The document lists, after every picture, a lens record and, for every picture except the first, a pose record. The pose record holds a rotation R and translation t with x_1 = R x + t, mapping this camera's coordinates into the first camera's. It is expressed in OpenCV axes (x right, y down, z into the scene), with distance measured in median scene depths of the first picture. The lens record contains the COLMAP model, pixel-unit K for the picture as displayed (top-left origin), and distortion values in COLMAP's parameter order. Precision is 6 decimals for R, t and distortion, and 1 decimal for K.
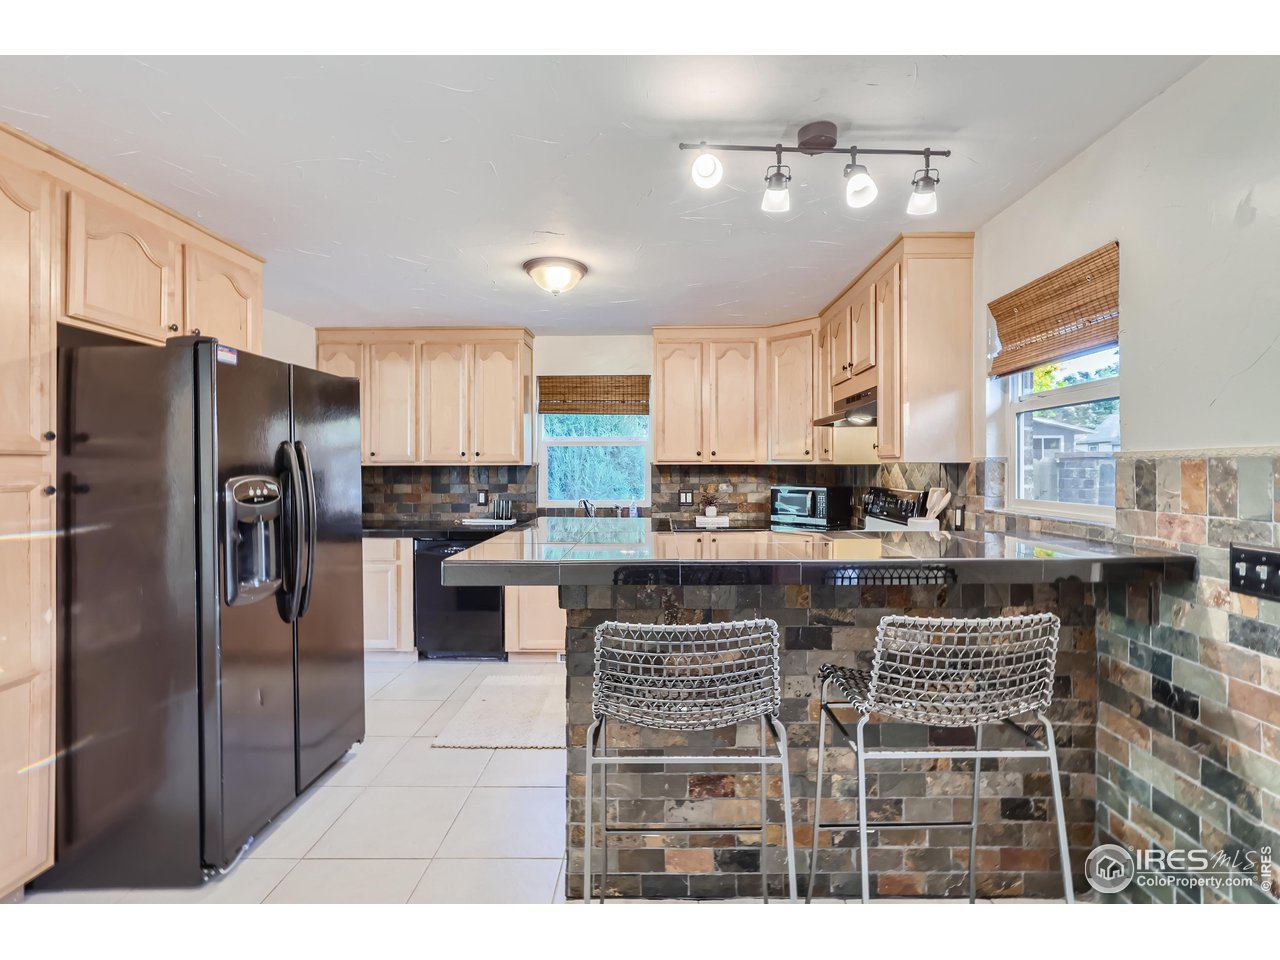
lens RADIAL K [[599.6, 0, 643.6], [0, 599.6, 472.2], [0, 0, 1]] dist [-0.003730, 0.006022]
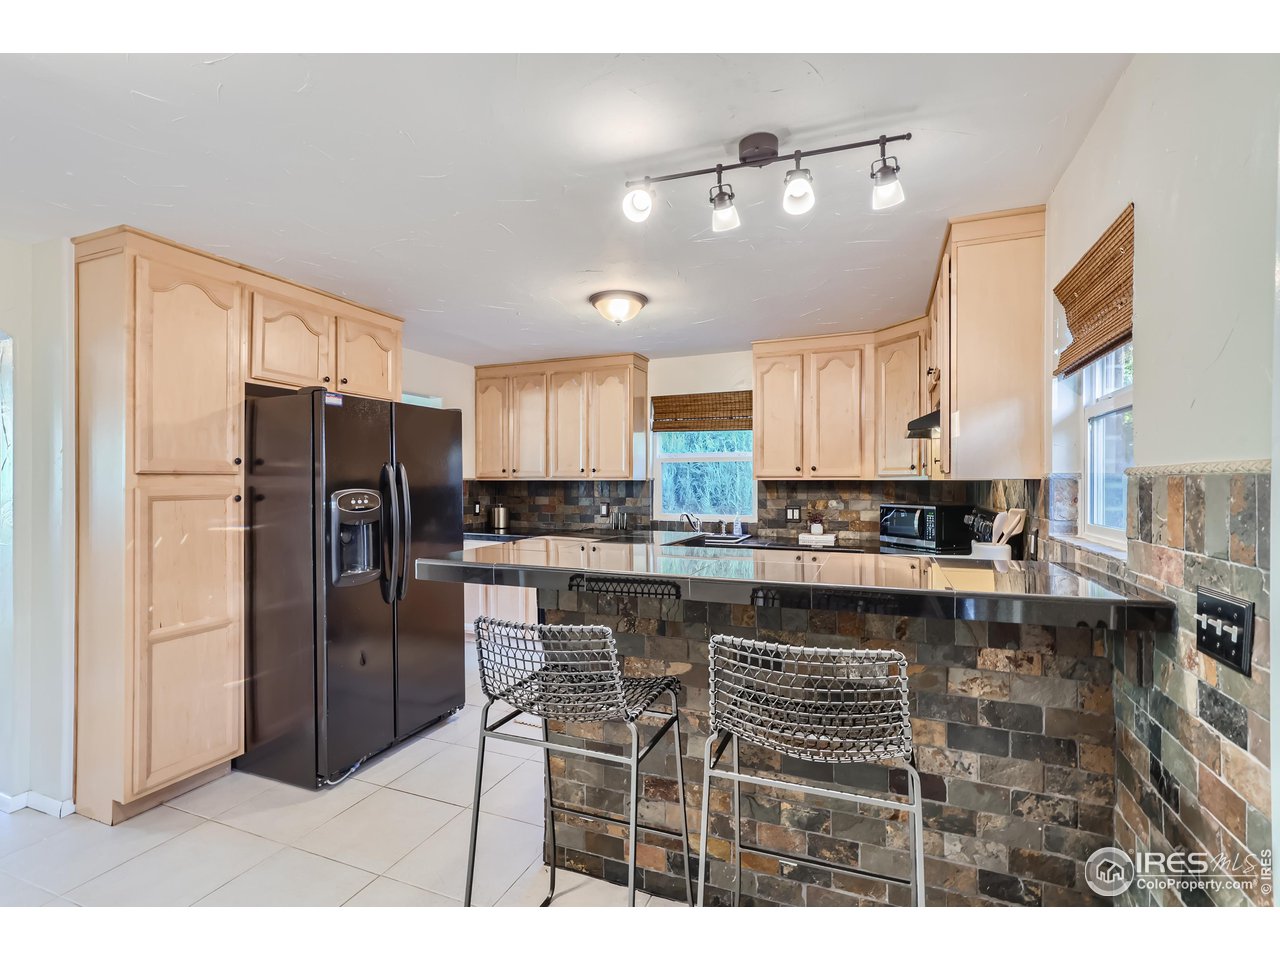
lens RADIAL K [[598.4, 0, 644.1], [0, 598.4, 486.7], [0, 0, 1]] dist [-0.003310, 0.005868]
pose [[0.927064, 0.005644, -0.374860, 0.441701], [-0.005163, 0.999984, 0.002287, -0.005904], [0.374867, -0.000185, 0.927078, 0.018612]]
